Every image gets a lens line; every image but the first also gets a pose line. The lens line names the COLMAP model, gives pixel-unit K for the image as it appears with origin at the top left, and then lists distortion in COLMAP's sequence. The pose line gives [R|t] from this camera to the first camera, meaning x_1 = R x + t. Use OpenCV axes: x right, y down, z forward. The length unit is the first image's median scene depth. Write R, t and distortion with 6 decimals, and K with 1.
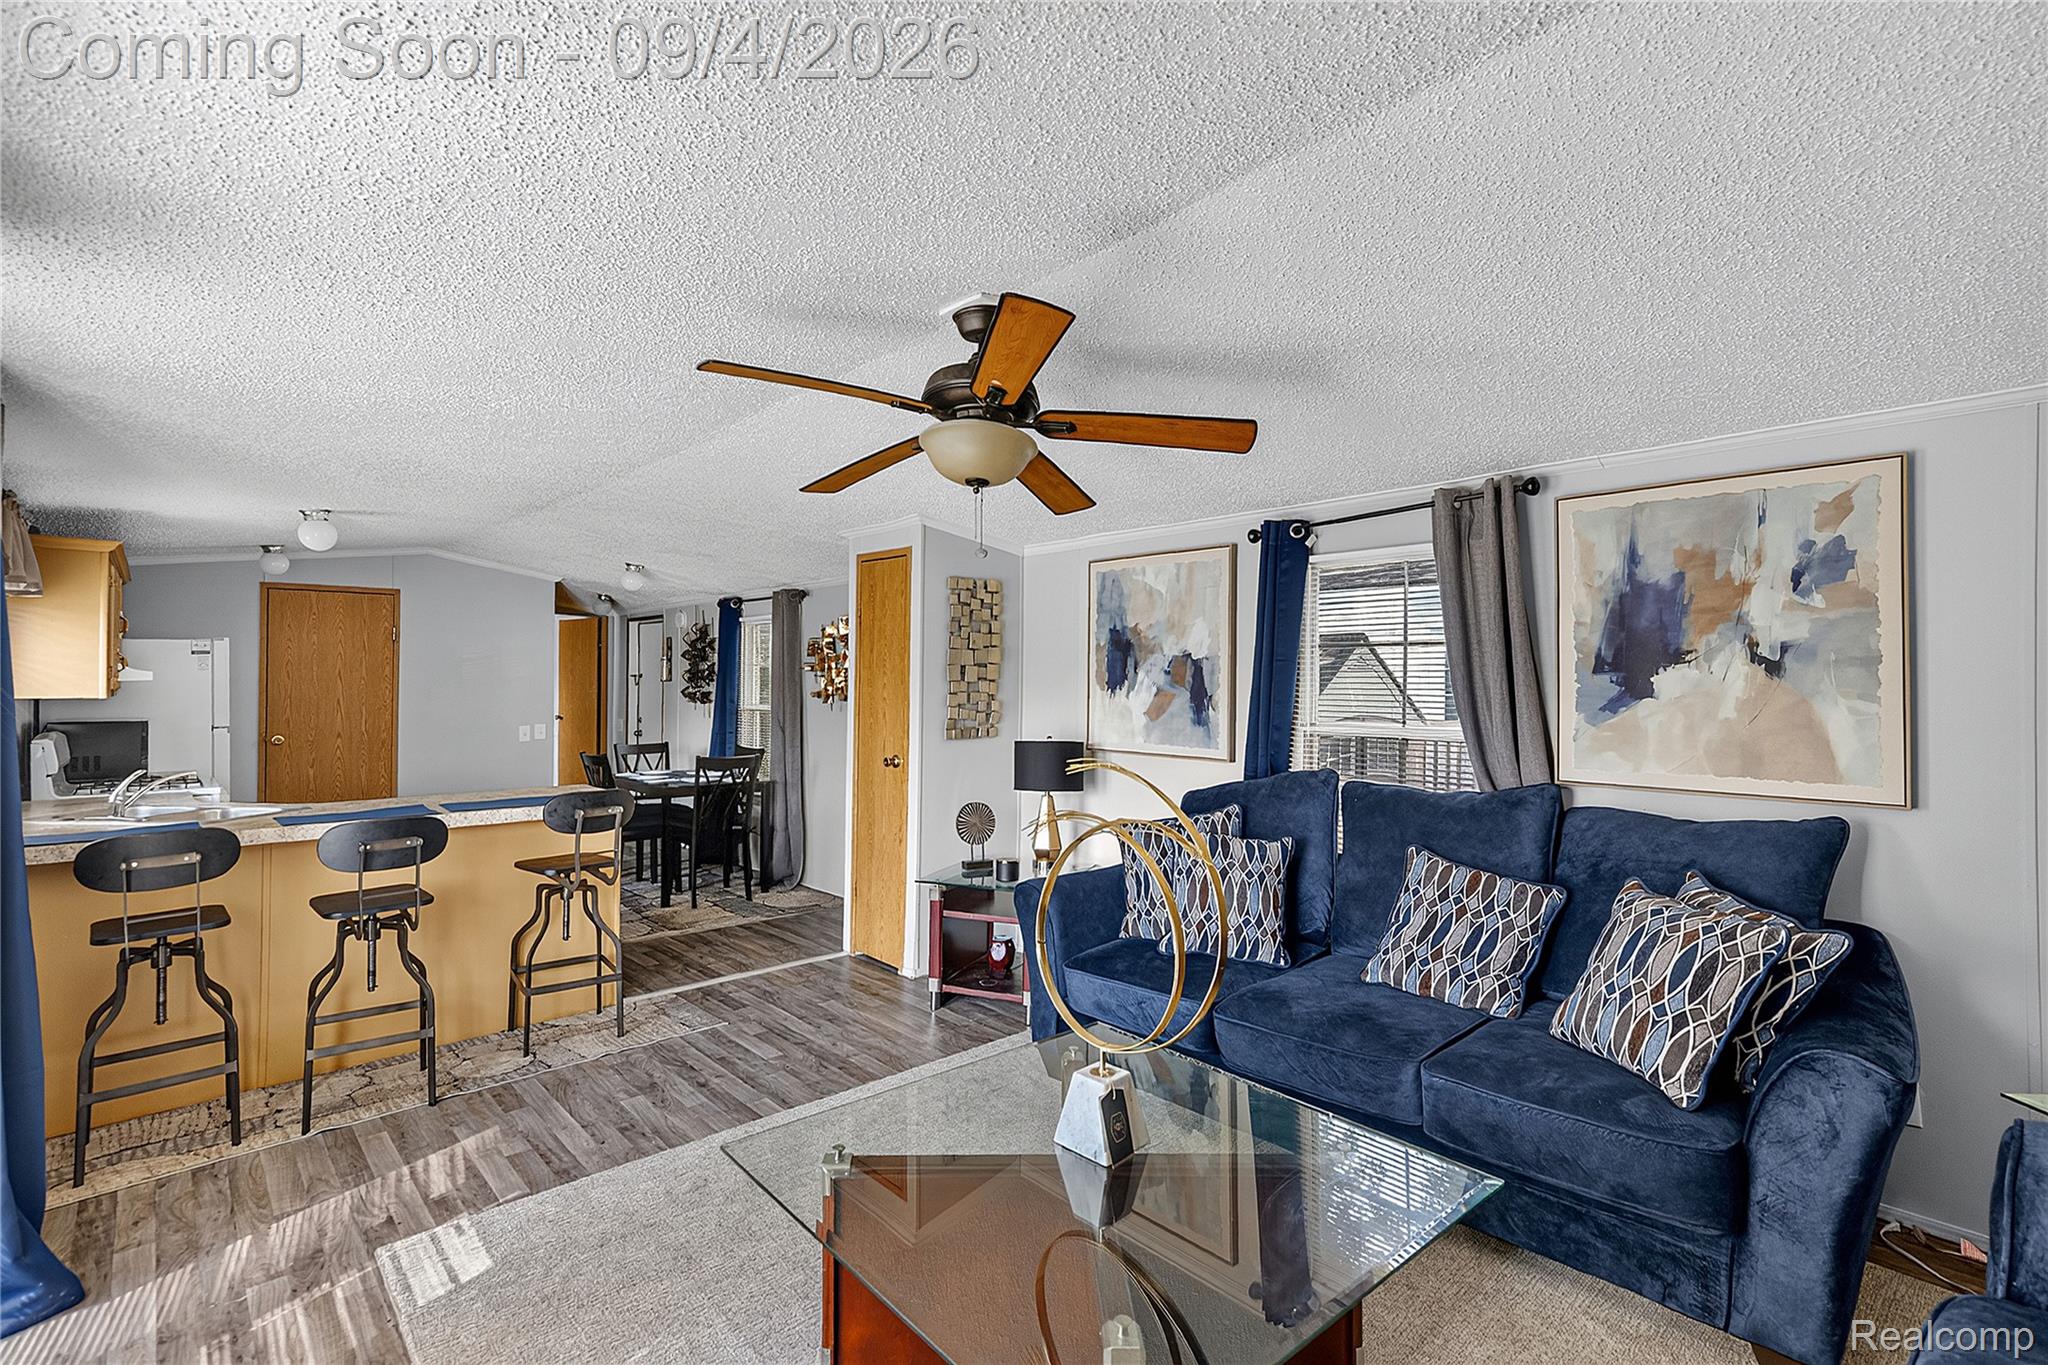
lens RADIAL K [[932.4, 0, 1024.0], [0, 932.4, 682.5], [0, 0, 1]] dist [0.015170, -0.000307]
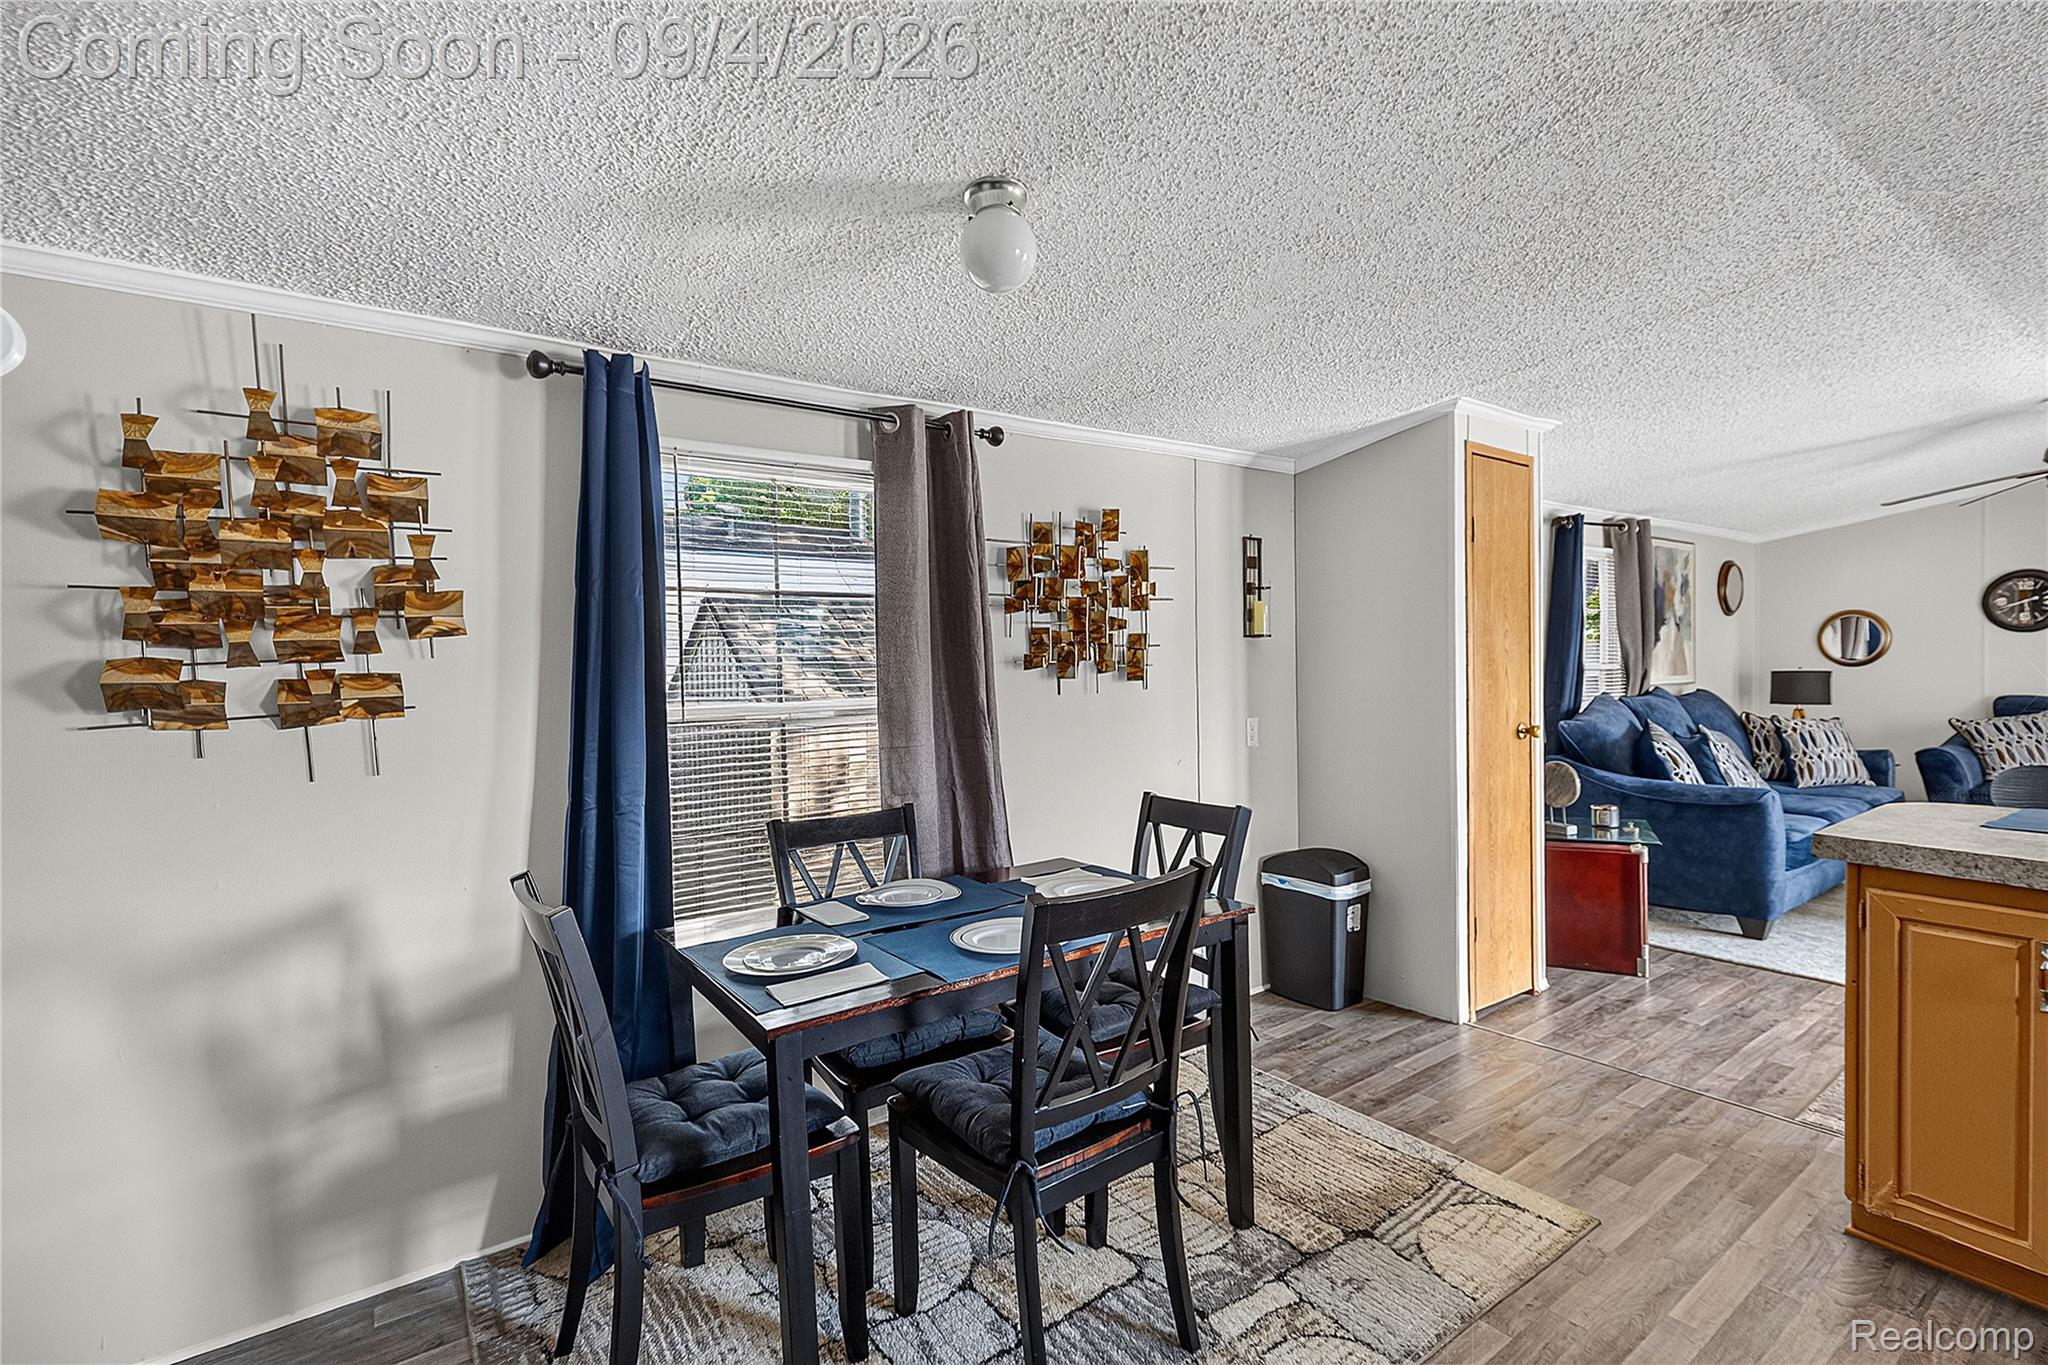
lens RADIAL K [[907.2, 0, 1027.5], [0, 907.2, 651.8], [0, 0, 1]] dist [-0.001733, -0.000620]
pose [[0.113708, 0.006331, 0.993494, -0.673335], [0.009995, 0.999922, -0.007516, 0.012033], [-0.993464, 0.010784, 0.113636, 0.948981]]
